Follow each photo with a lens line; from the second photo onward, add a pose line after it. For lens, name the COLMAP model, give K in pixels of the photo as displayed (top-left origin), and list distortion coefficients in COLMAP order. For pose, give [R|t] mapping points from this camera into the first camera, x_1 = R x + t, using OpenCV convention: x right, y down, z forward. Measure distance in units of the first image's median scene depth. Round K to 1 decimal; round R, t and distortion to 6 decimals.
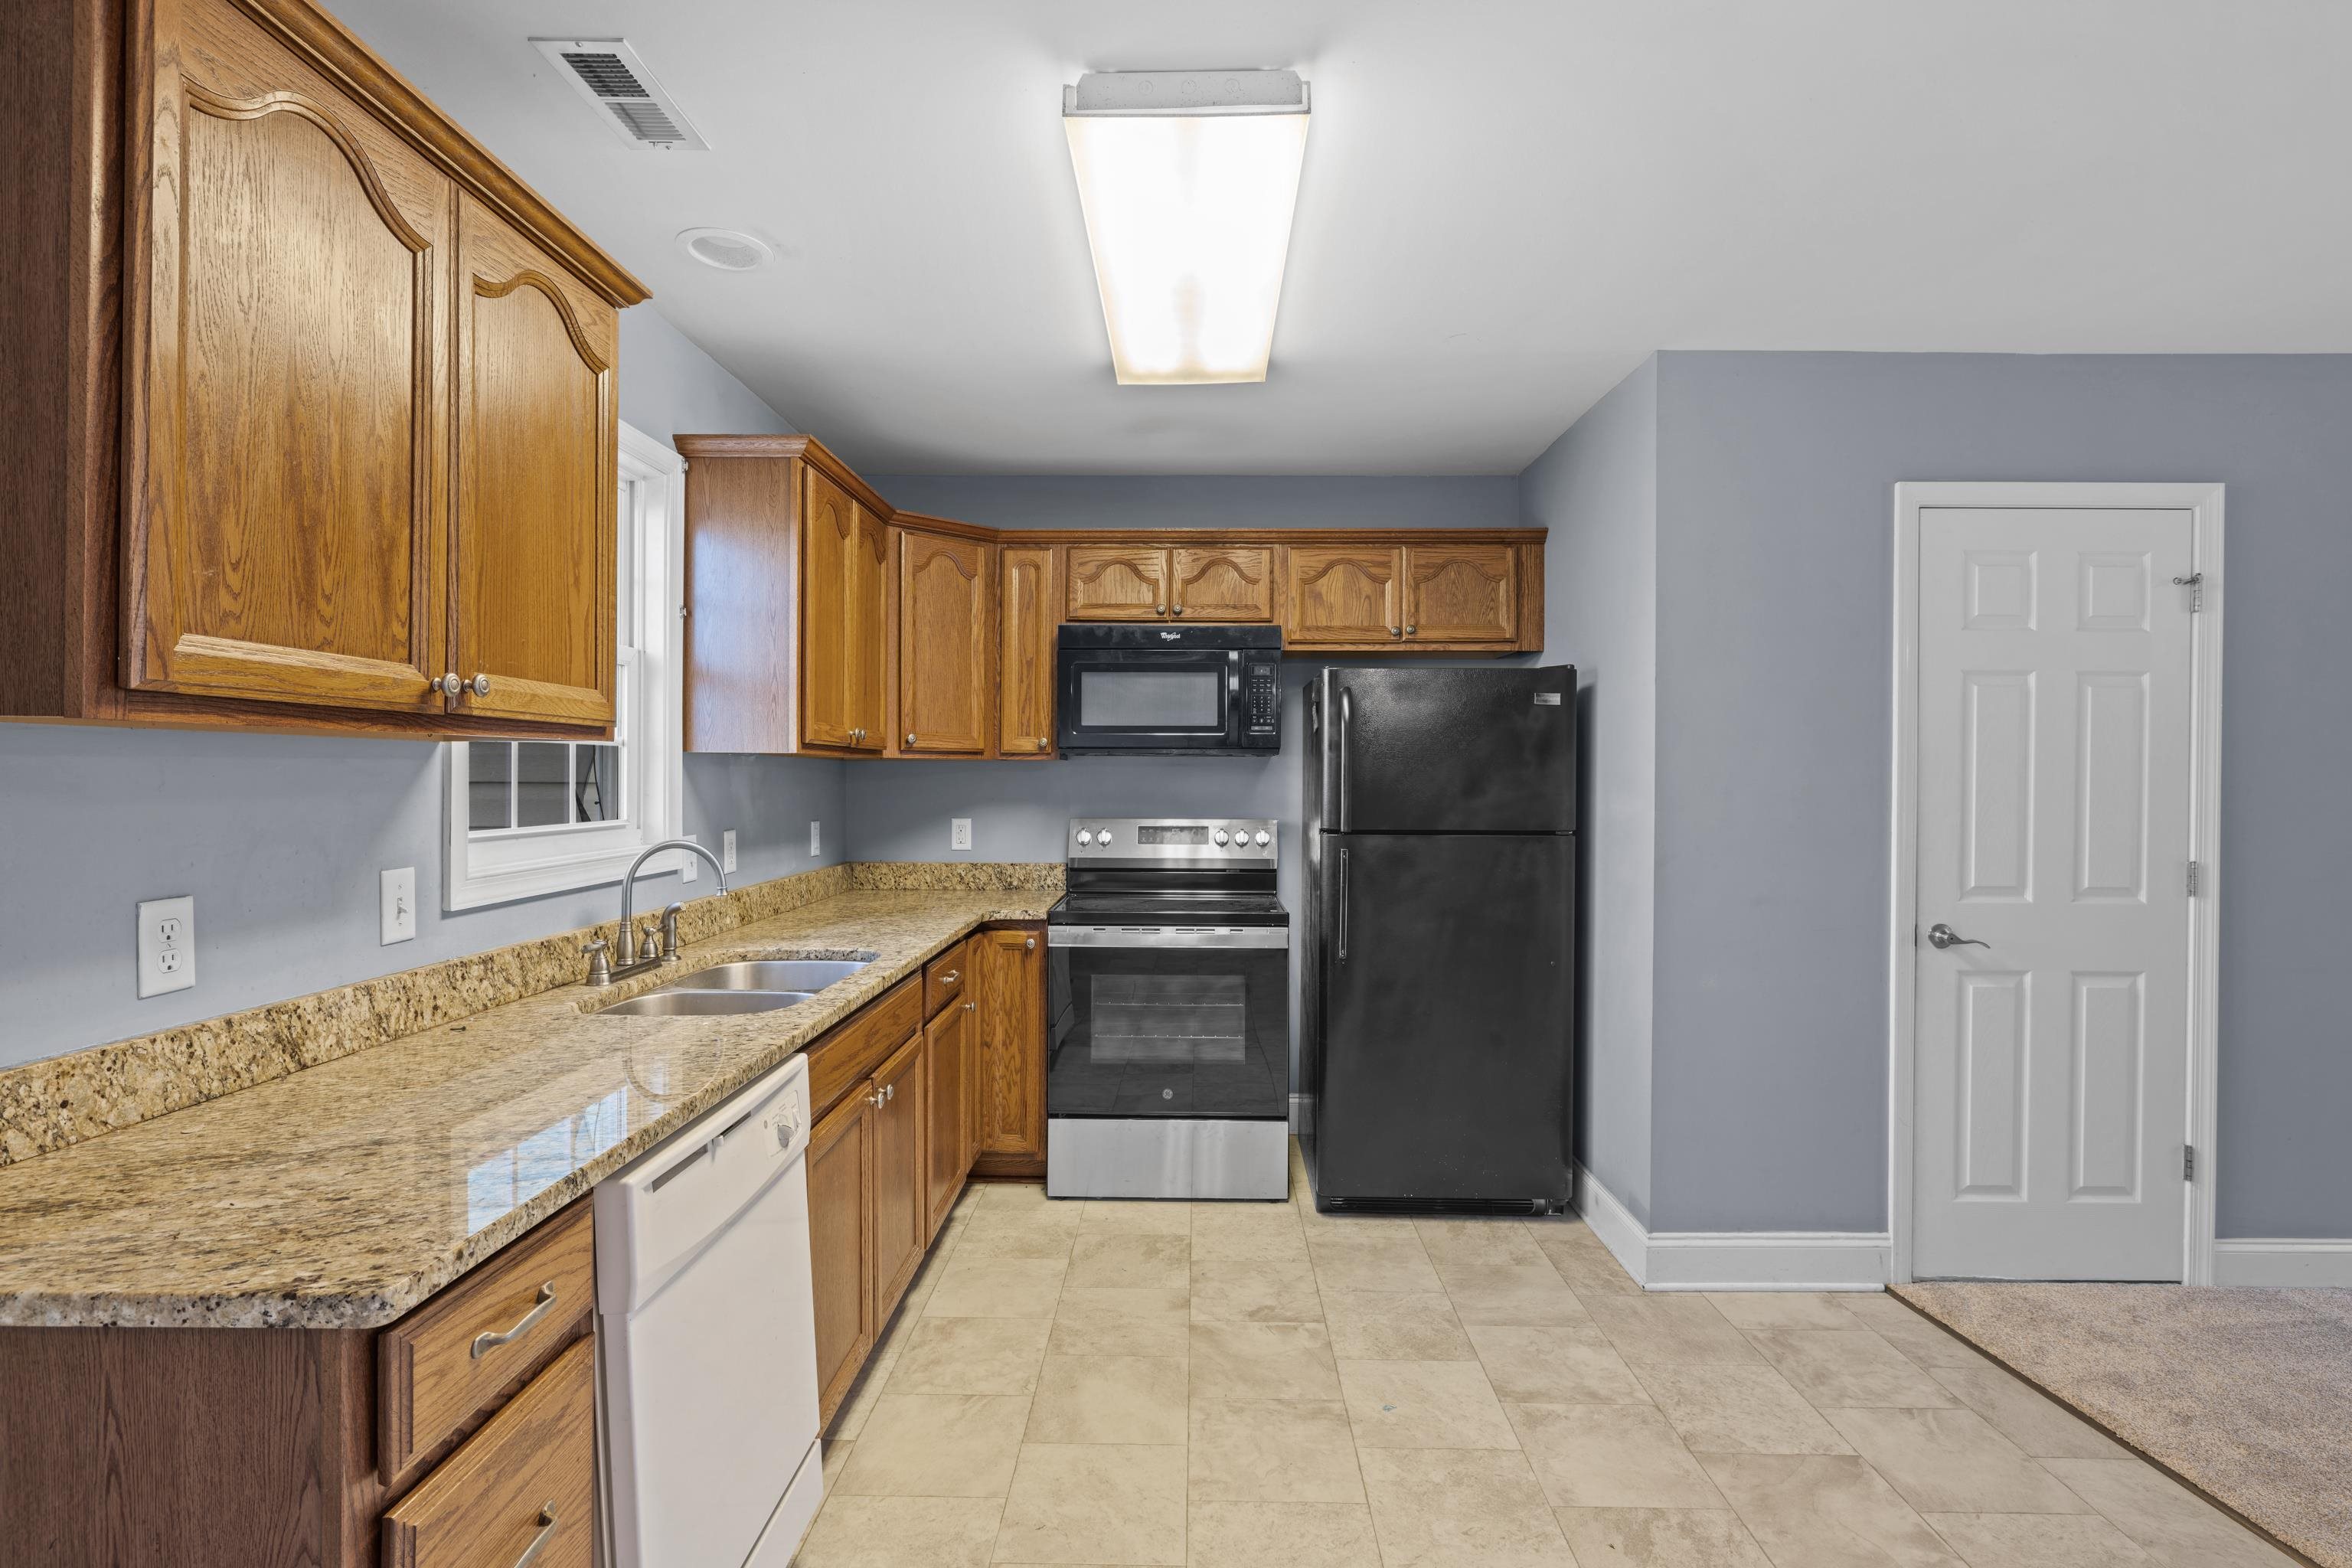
lens RADIAL K [[1121.4, 0, 1175.7], [0, 1121.4, 778.4], [0, 0, 1]] dist [-0.003092, -0.000134]
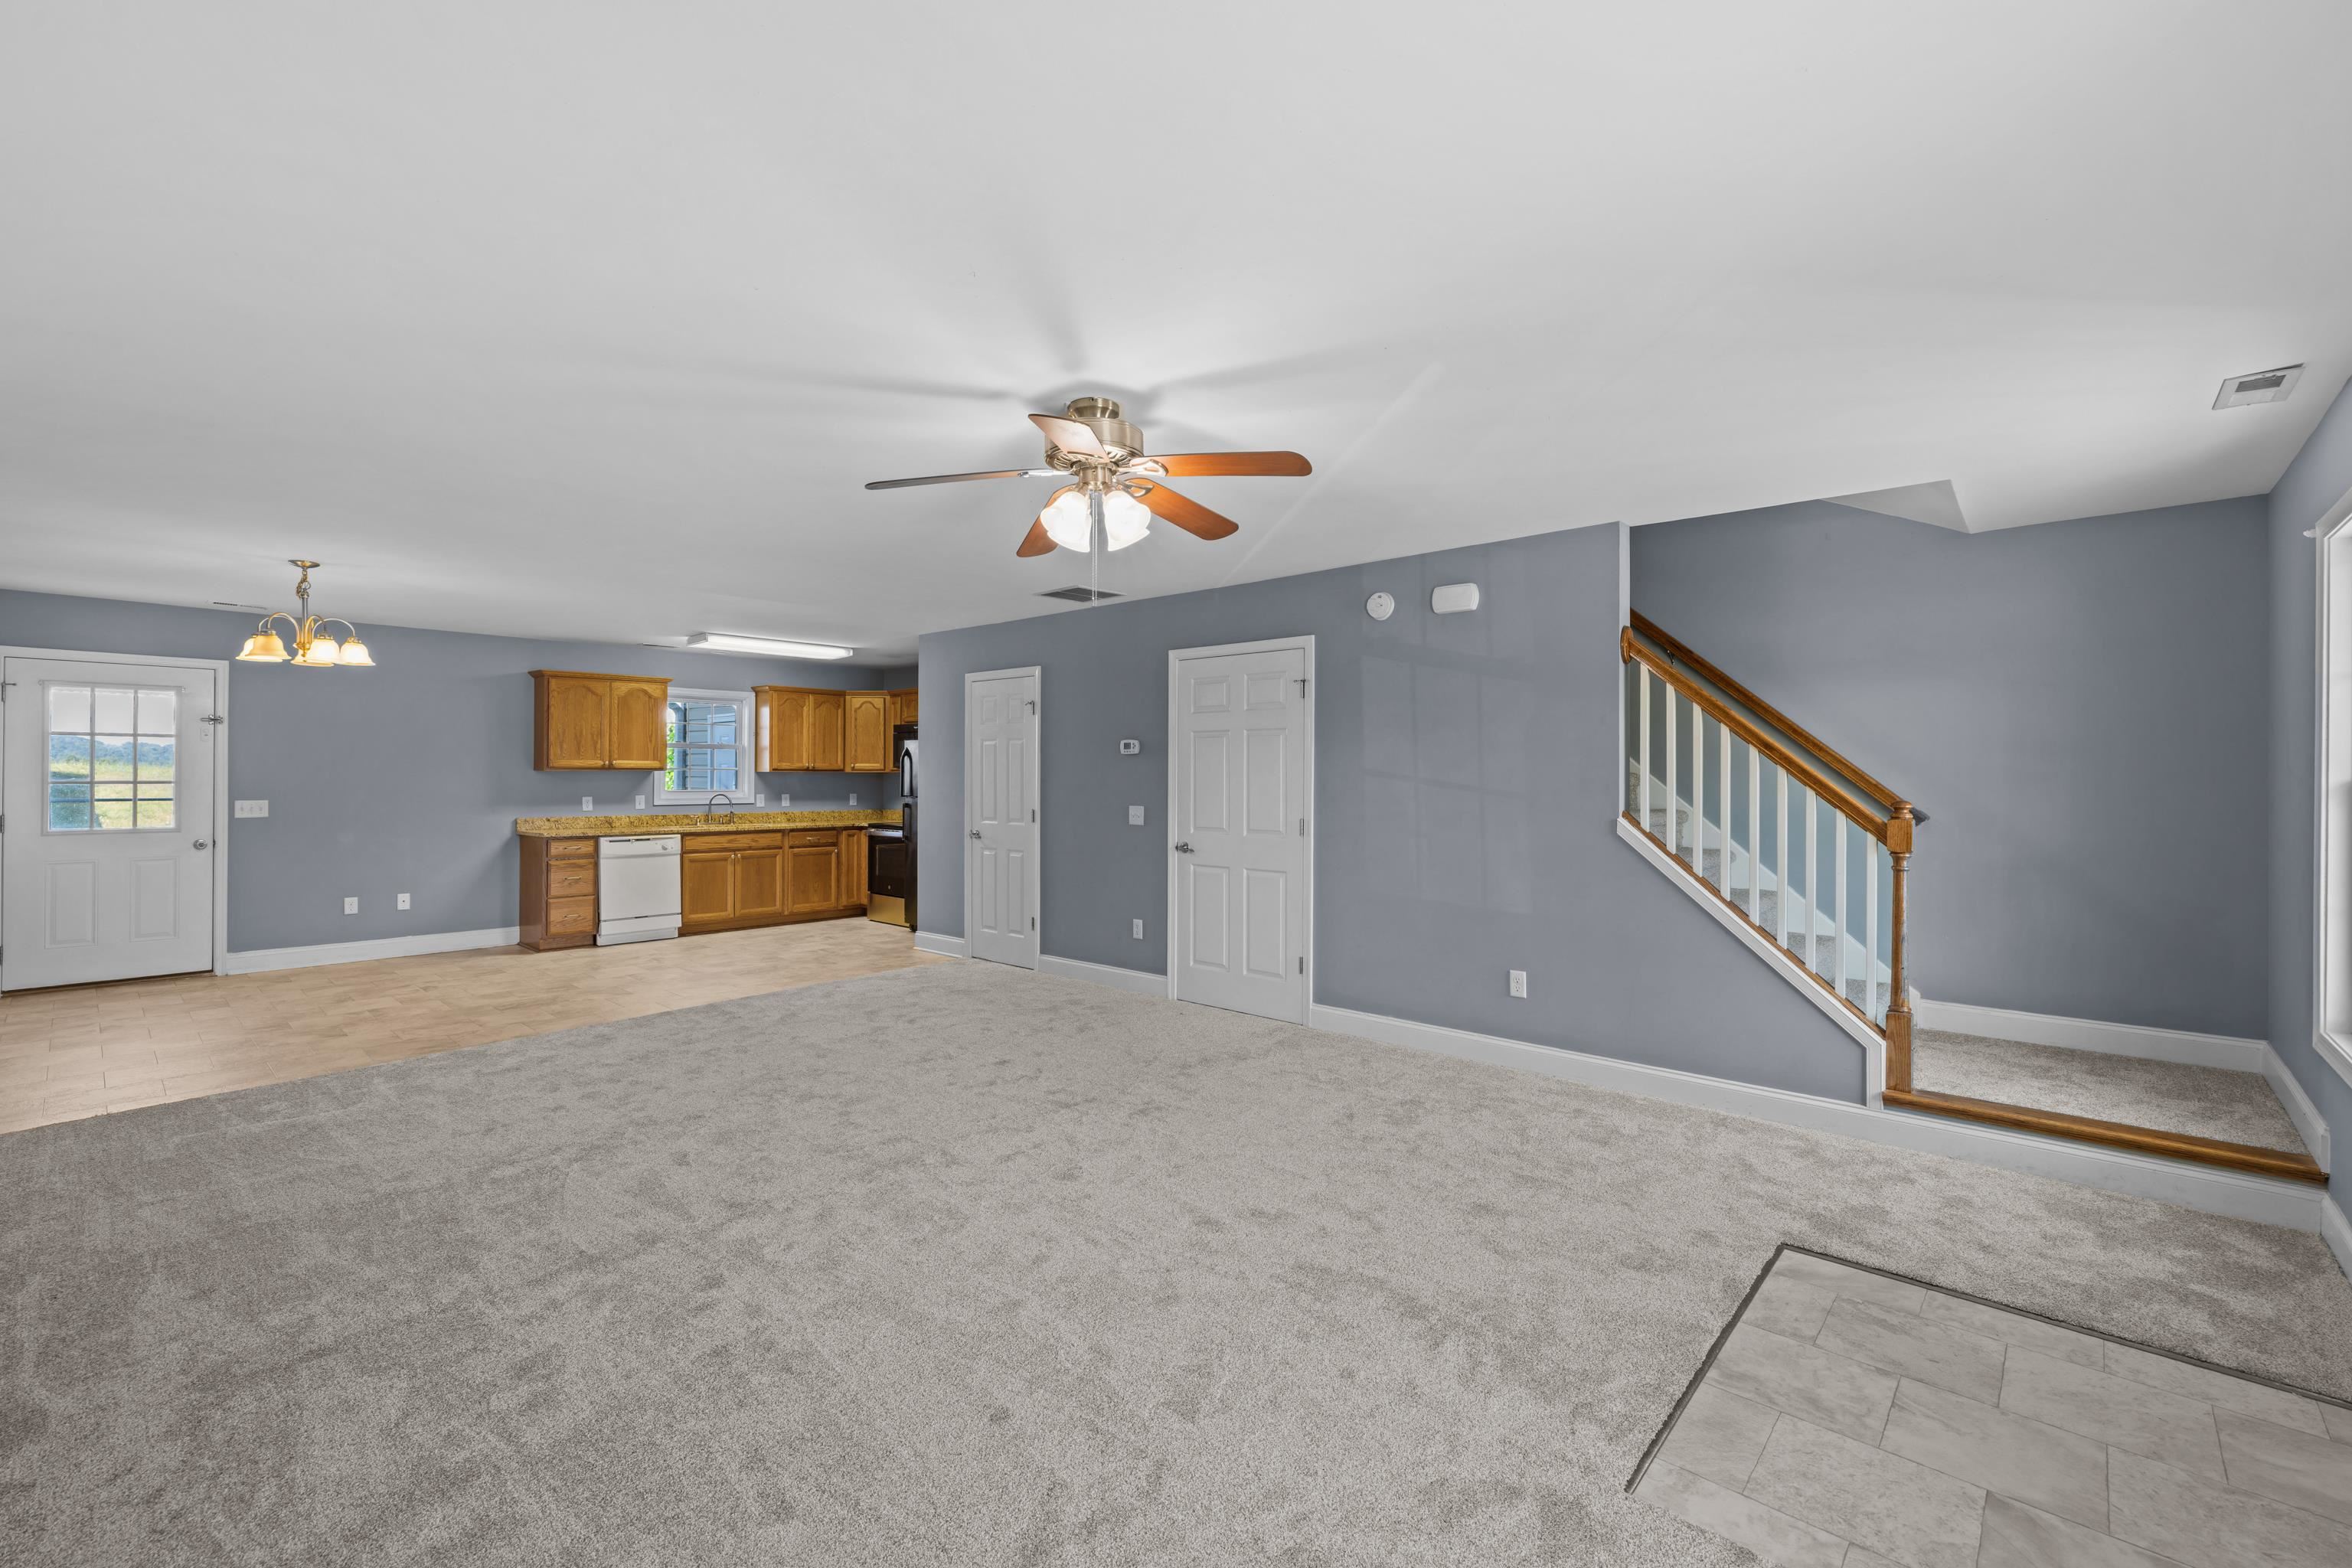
lens RADIAL K [[994.9, 0, 1181.1], [0, 994.9, 772.2], [0, 0, 1]] dist [0.001339, 0.000828]
pose [[0.754522, -0.006250, -0.656245, 2.073607], [-0.000880, 0.999944, -0.010535, 0.008433], [0.656274, 0.008527, 0.754474, -0.417320]]
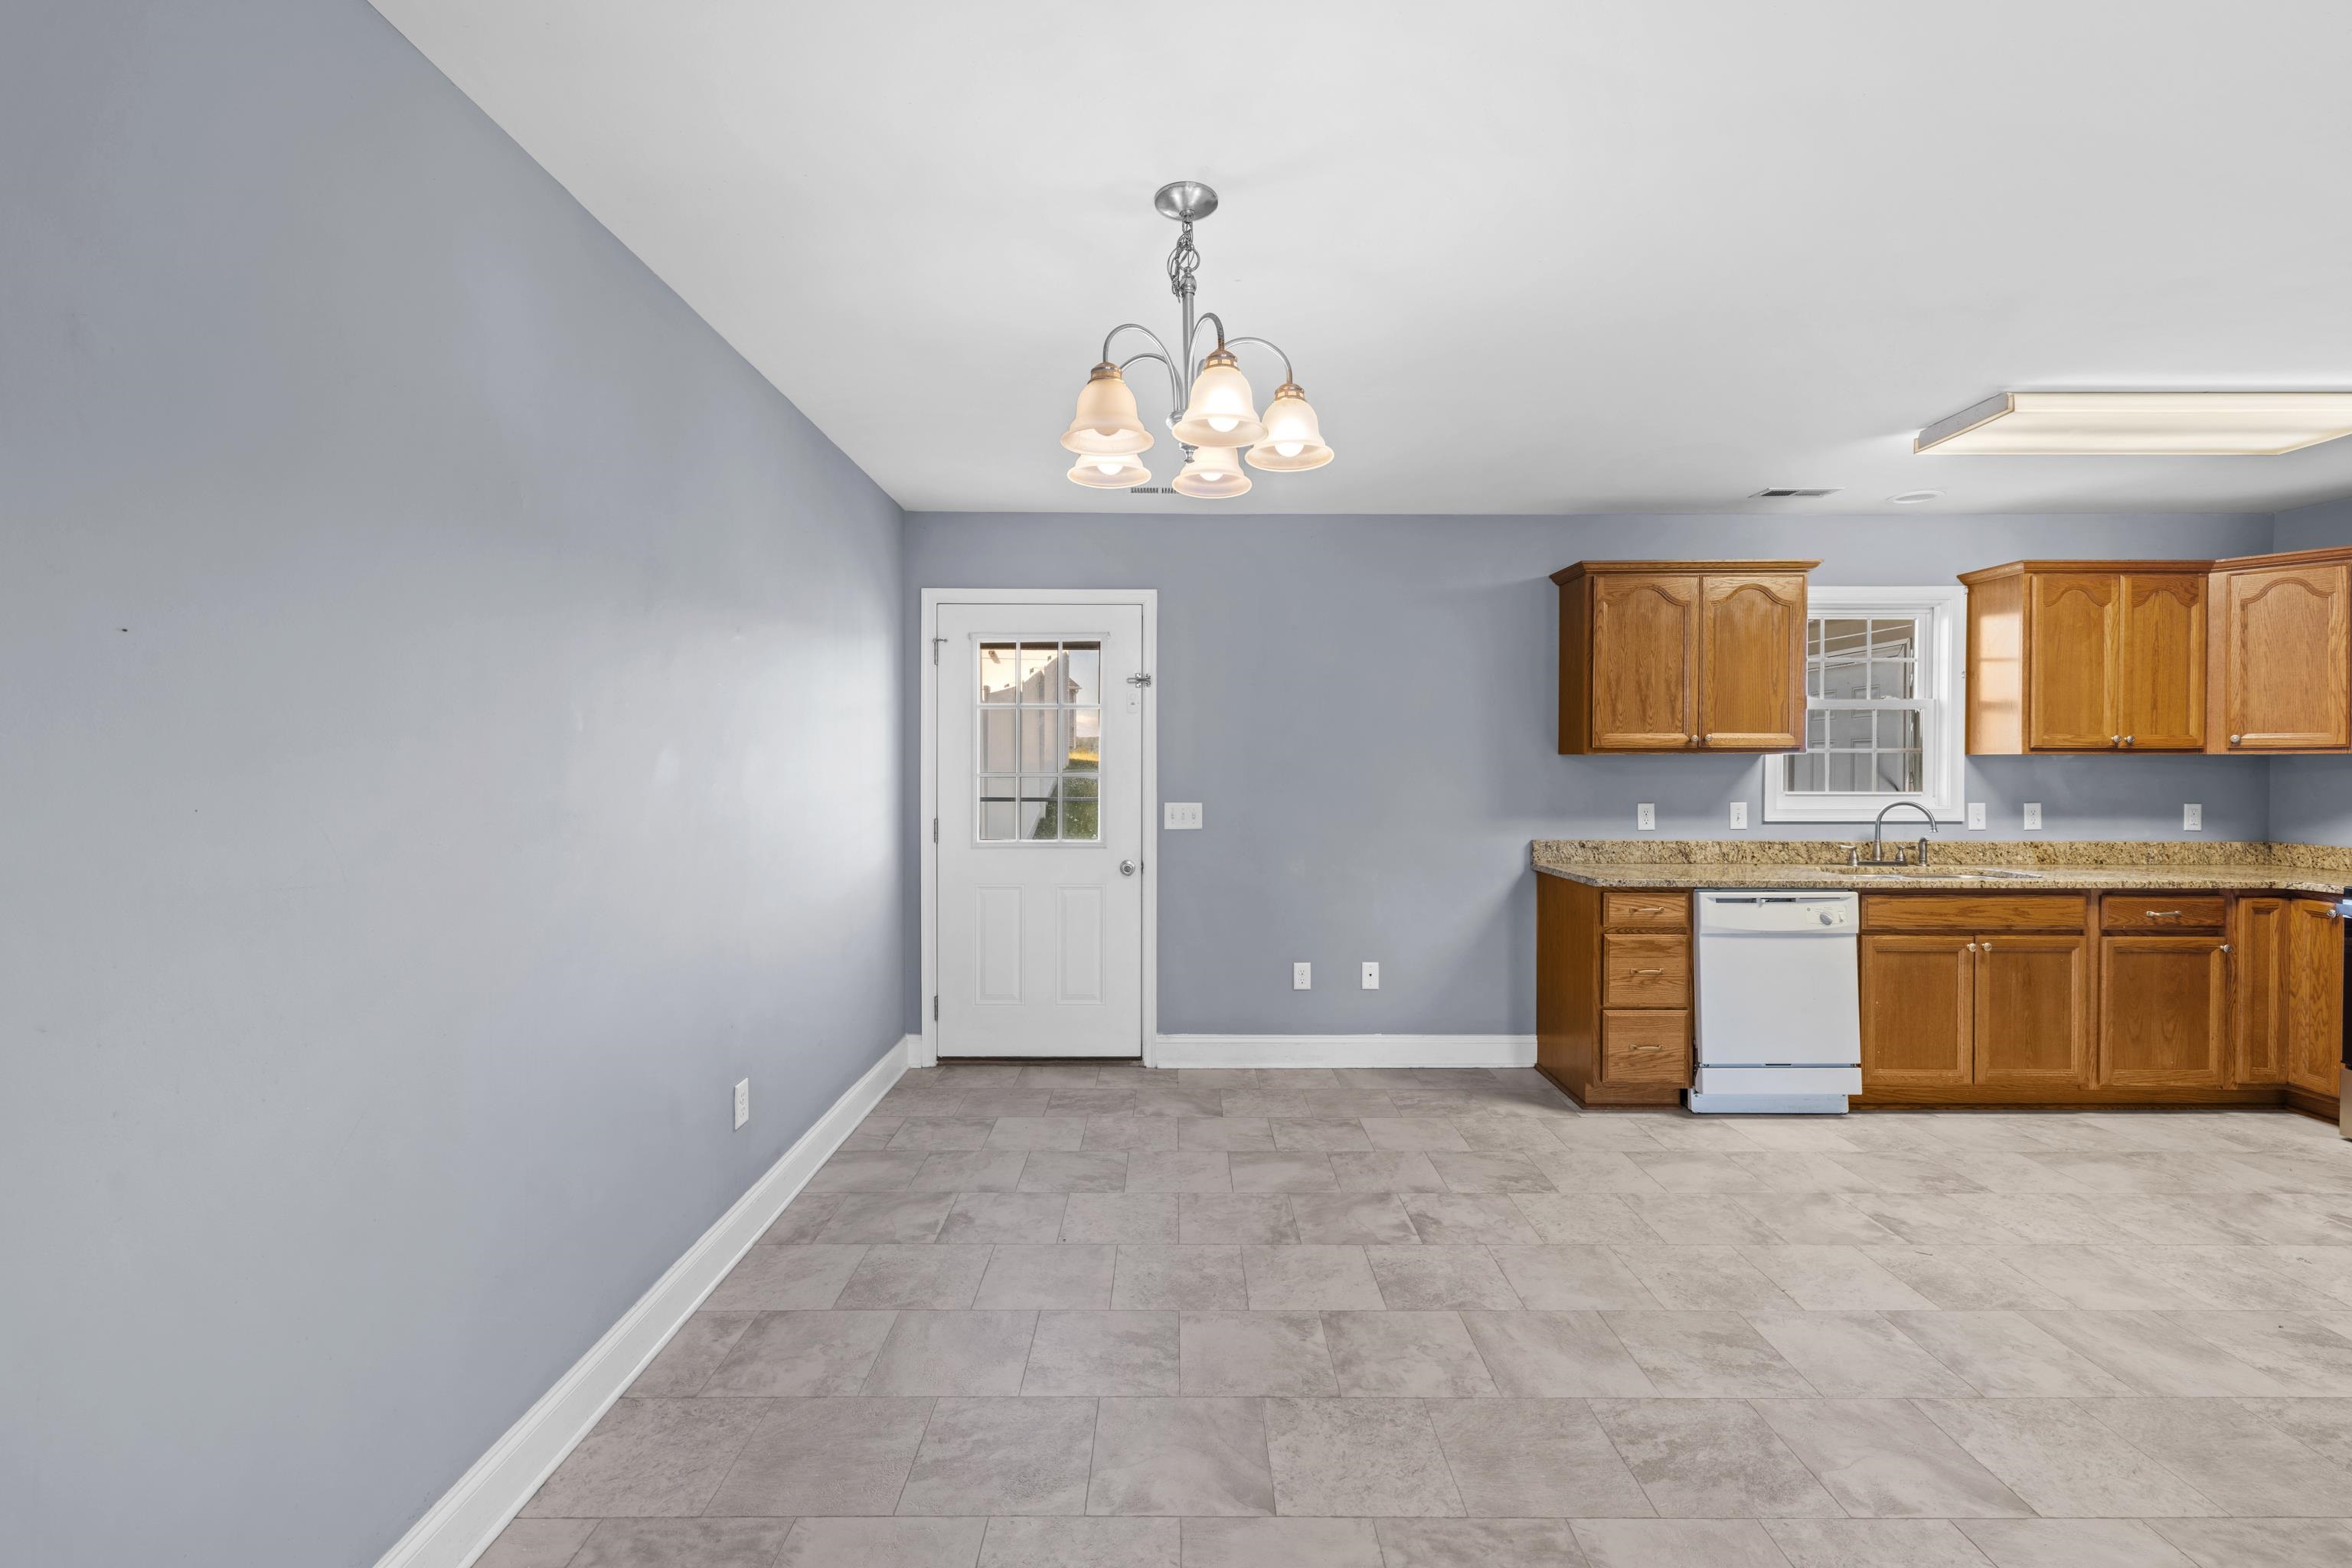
lens RADIAL K [[994.9, 0, 1181.1], [0, 994.9, 772.2], [0, 0, 1]] dist [0.001339, 0.000828]
pose [[0.025216, 0.002628, -0.999679, 0.804689], [-0.003697, 0.999990, 0.002535, 0.003208], [0.999675, 0.003632, 0.025226, -0.195225]]
